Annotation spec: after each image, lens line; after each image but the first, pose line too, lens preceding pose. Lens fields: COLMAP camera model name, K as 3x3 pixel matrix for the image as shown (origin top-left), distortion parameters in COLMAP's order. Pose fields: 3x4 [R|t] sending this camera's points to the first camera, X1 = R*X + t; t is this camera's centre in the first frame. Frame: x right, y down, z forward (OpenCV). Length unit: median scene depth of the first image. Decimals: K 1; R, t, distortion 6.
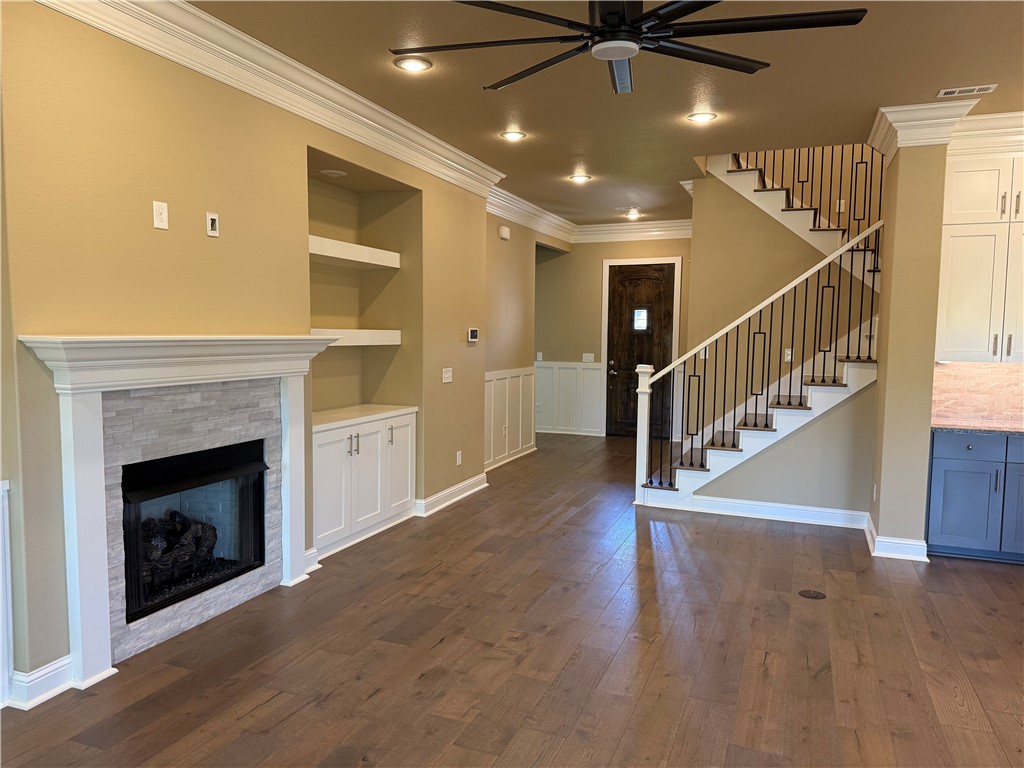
lens RADIAL K [[715.1, 0, 514.2], [0, 715.1, 388.5], [0, 0, 1]] dist [0.098209, -0.136512]
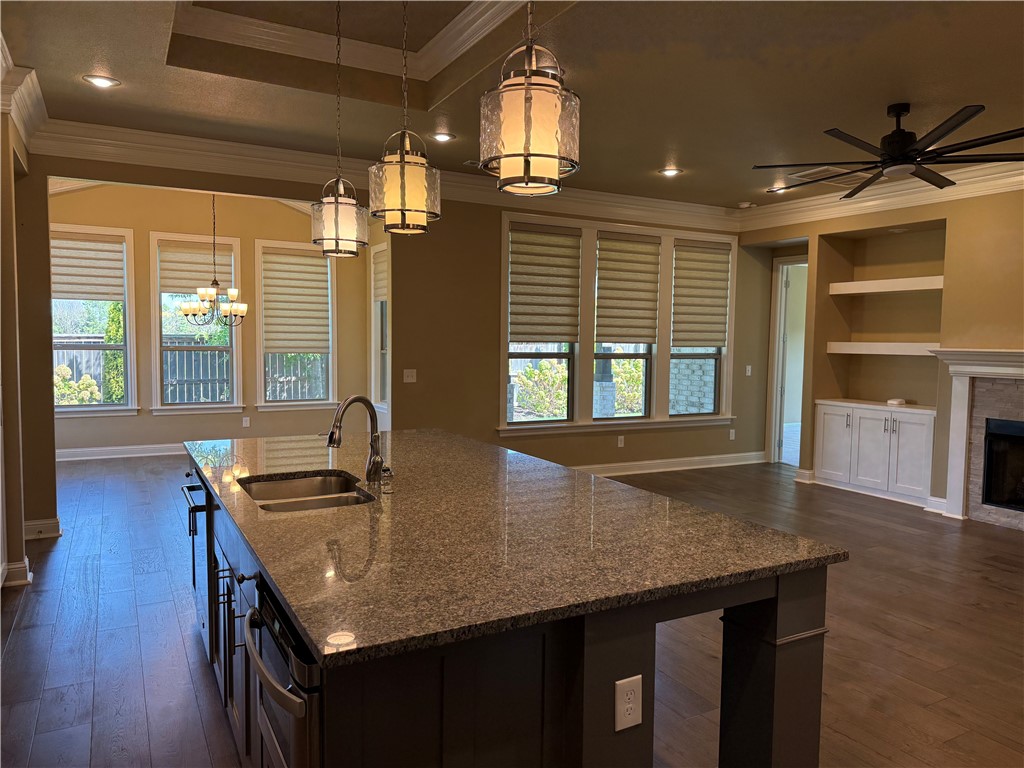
lens RADIAL K [[715.1, 0, 514.2], [0, 715.1, 388.5], [0, 0, 1]] dist [0.098209, -0.136512]
pose [[-0.638889, 0.031197, -0.768666, 1.153718], [-0.083530, 0.990457, 0.109625, -0.050812], [0.764751, 0.134245, -0.630186, 0.842857]]
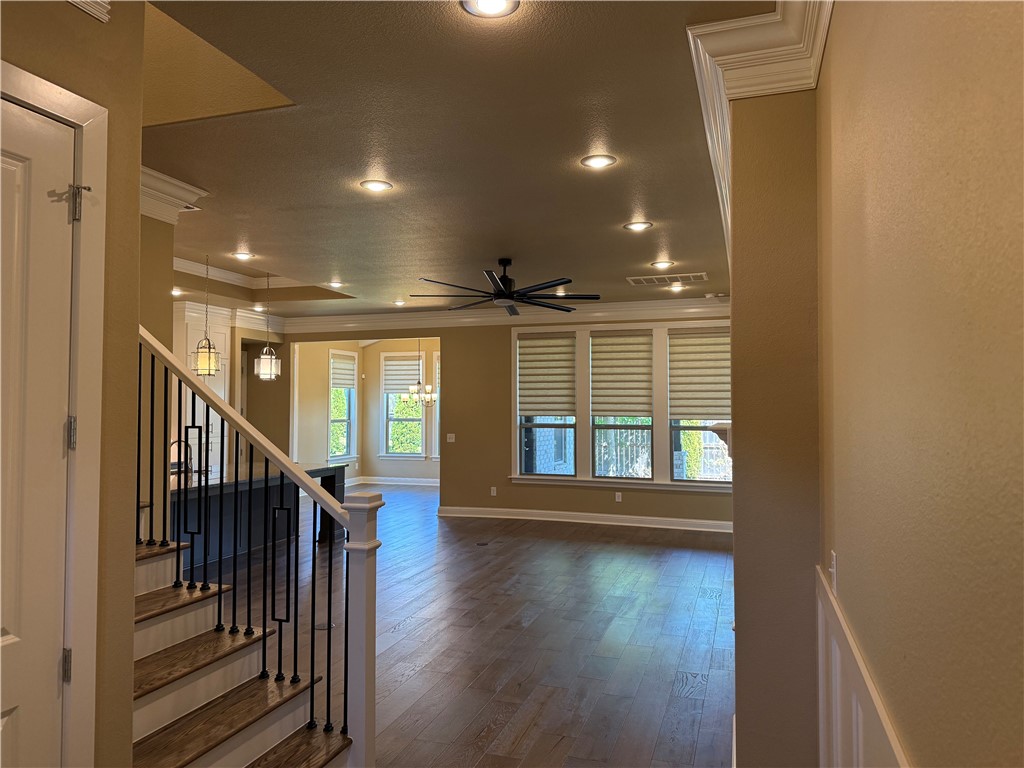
lens RADIAL K [[703.7, 0, 512.0], [0, 703.7, 384.0], [0, 0, 1]] dist [0.086032, -0.125902]
pose [[-0.998418, -0.015487, -0.054061, 0.139503], [-0.018049, 0.998721, 0.047221, -0.177396], [0.053260, 0.048122, -0.997420, 1.972155]]
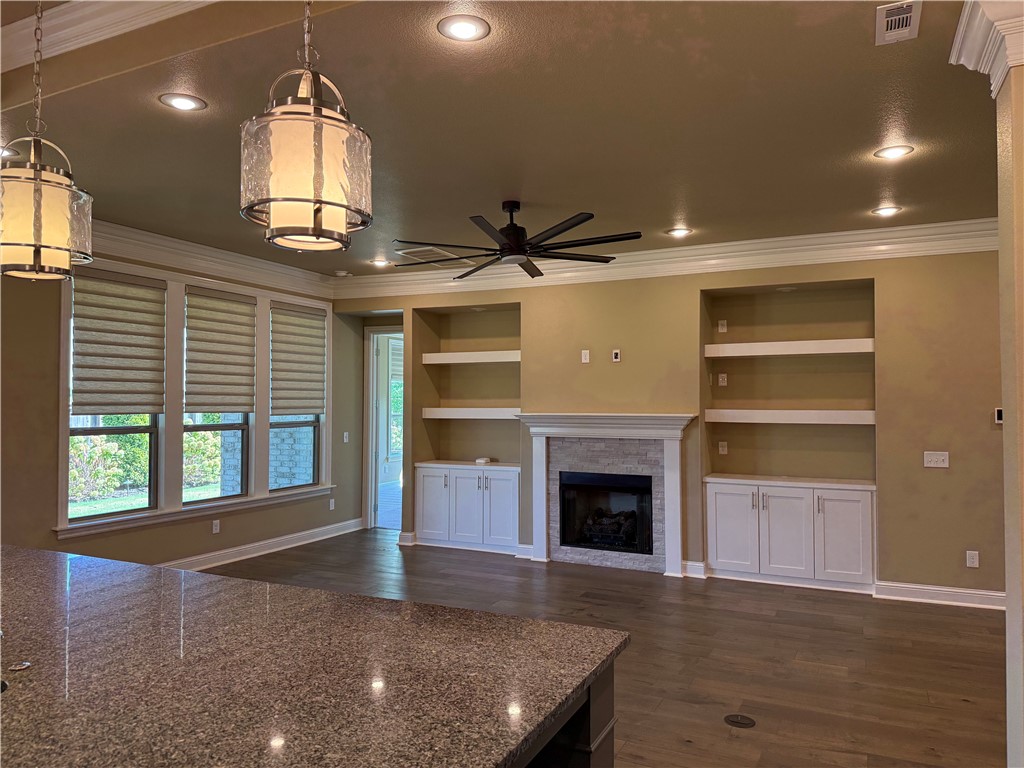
lens RADIAL K [[717.9, 0, 512.0], [0, 717.9, 384.0], [0, 0, 1]] dist [0.086512, -0.135732]
pose [[-0.073324, -0.037907, -0.996587, 1.142751], [-0.080615, 0.996233, -0.031962, -0.053645], [0.994045, 0.077996, -0.076104, 0.680063]]
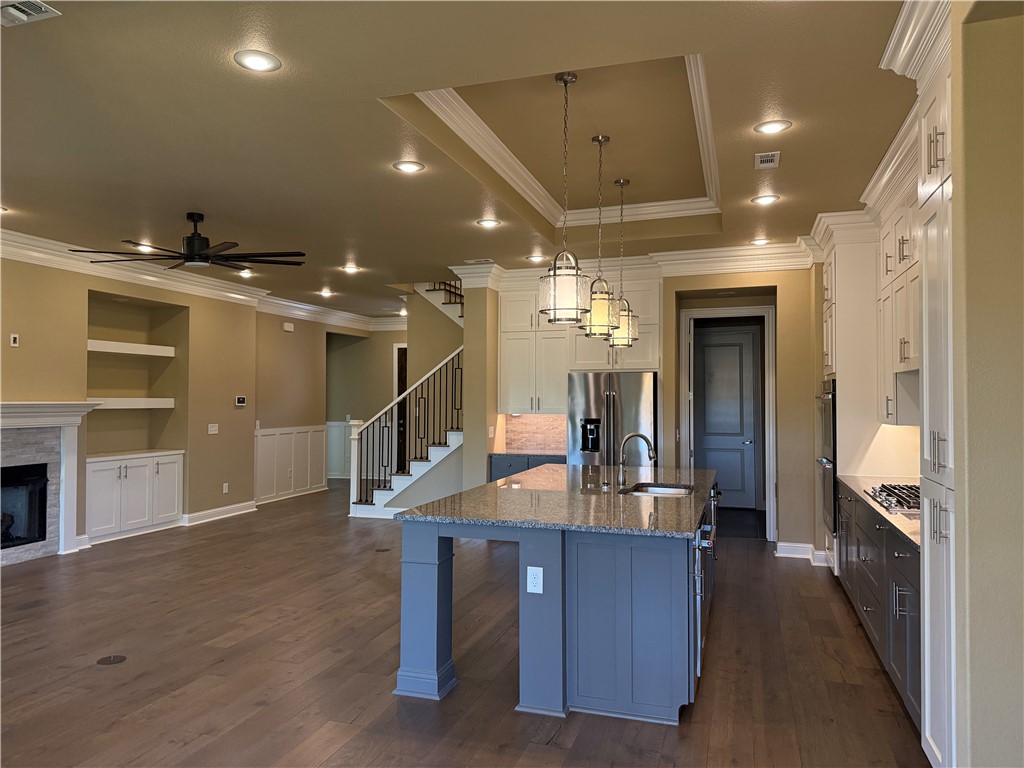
lens RADIAL K [[717.9, 0, 512.0], [0, 717.9, 384.0], [0, 0, 1]] dist [0.086512, -0.135732]
pose [[0.997588, -0.008494, 0.068892, 0.529928], [0.015391, 0.994847, -0.100210, 0.061658], [-0.067685, 0.101029, 0.992578, -0.659467]]
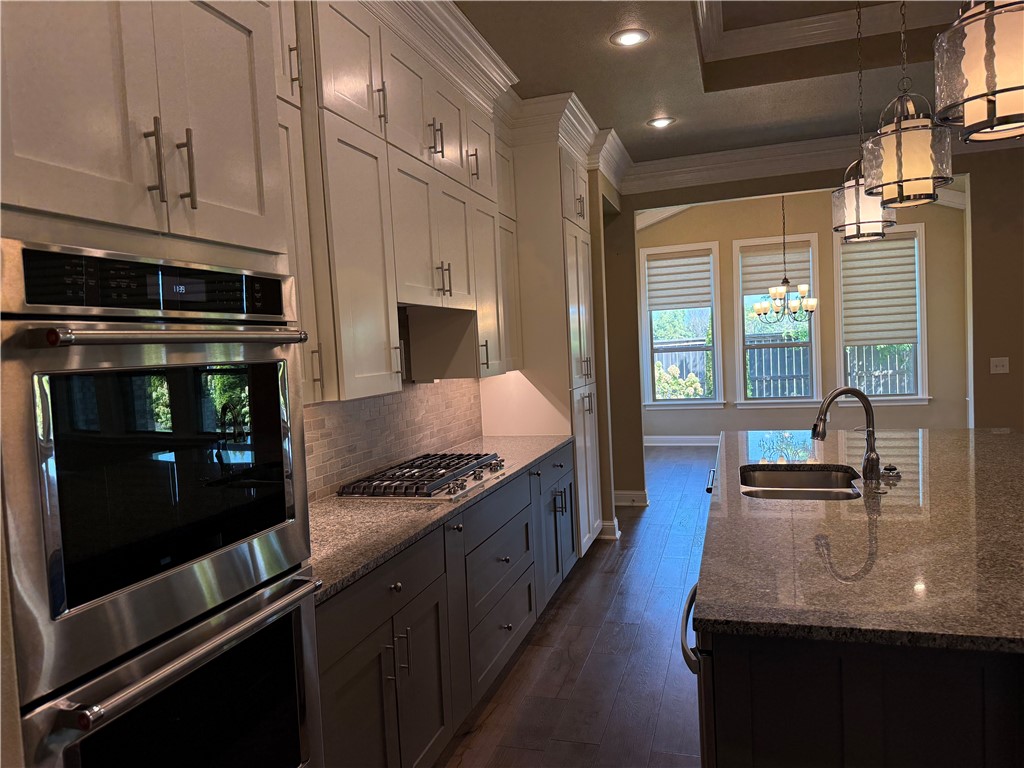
lens RADIAL K [[717.2, 0, 511.7], [0, 717.2, 397.1], [0, 0, 1]] dist [0.062114, -0.069061]
pose [[-0.996989, 0.043538, -0.064162, 1.078062], [0.033604, 0.988342, 0.148497, -0.055485], [0.069880, 0.145894, -0.986829, 0.918108]]
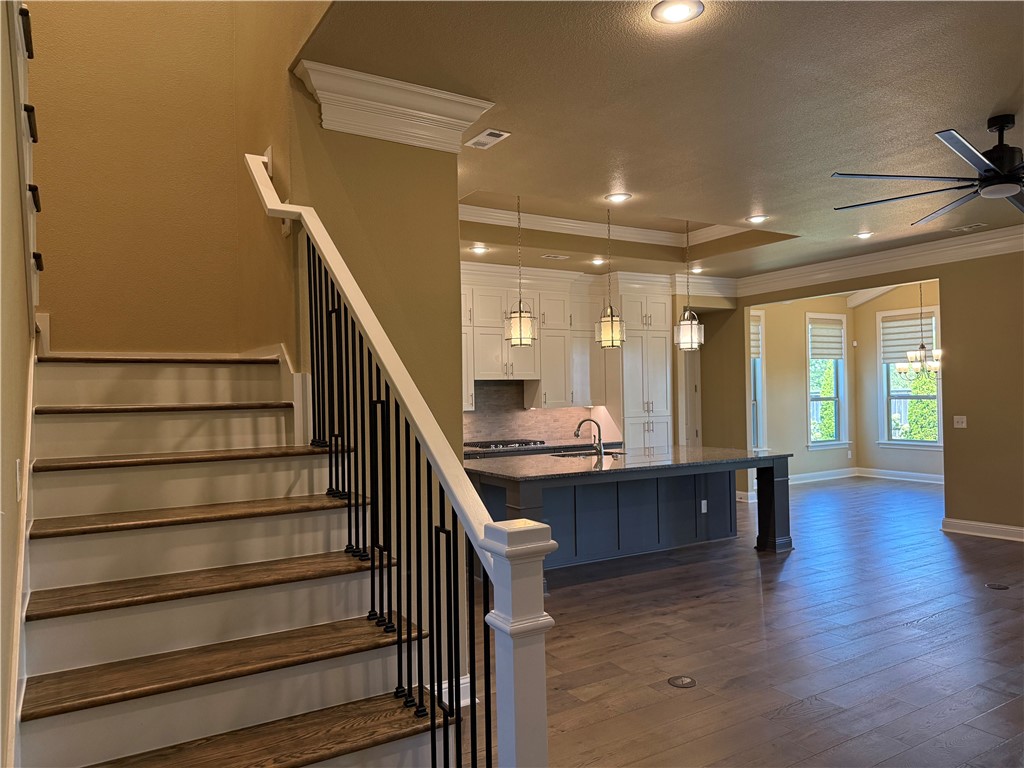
lens RADIAL K [[713.4, 0, 511.2], [0, 713.4, 385.2], [0, 0, 1]] dist [0.066796, -0.132261]
pose [[-0.790518, 0.007604, 0.612391, 0.025964], [0.057821, 0.996383, 0.062267, -0.134578], [-0.609703, 0.084632, -0.788099, 1.597370]]
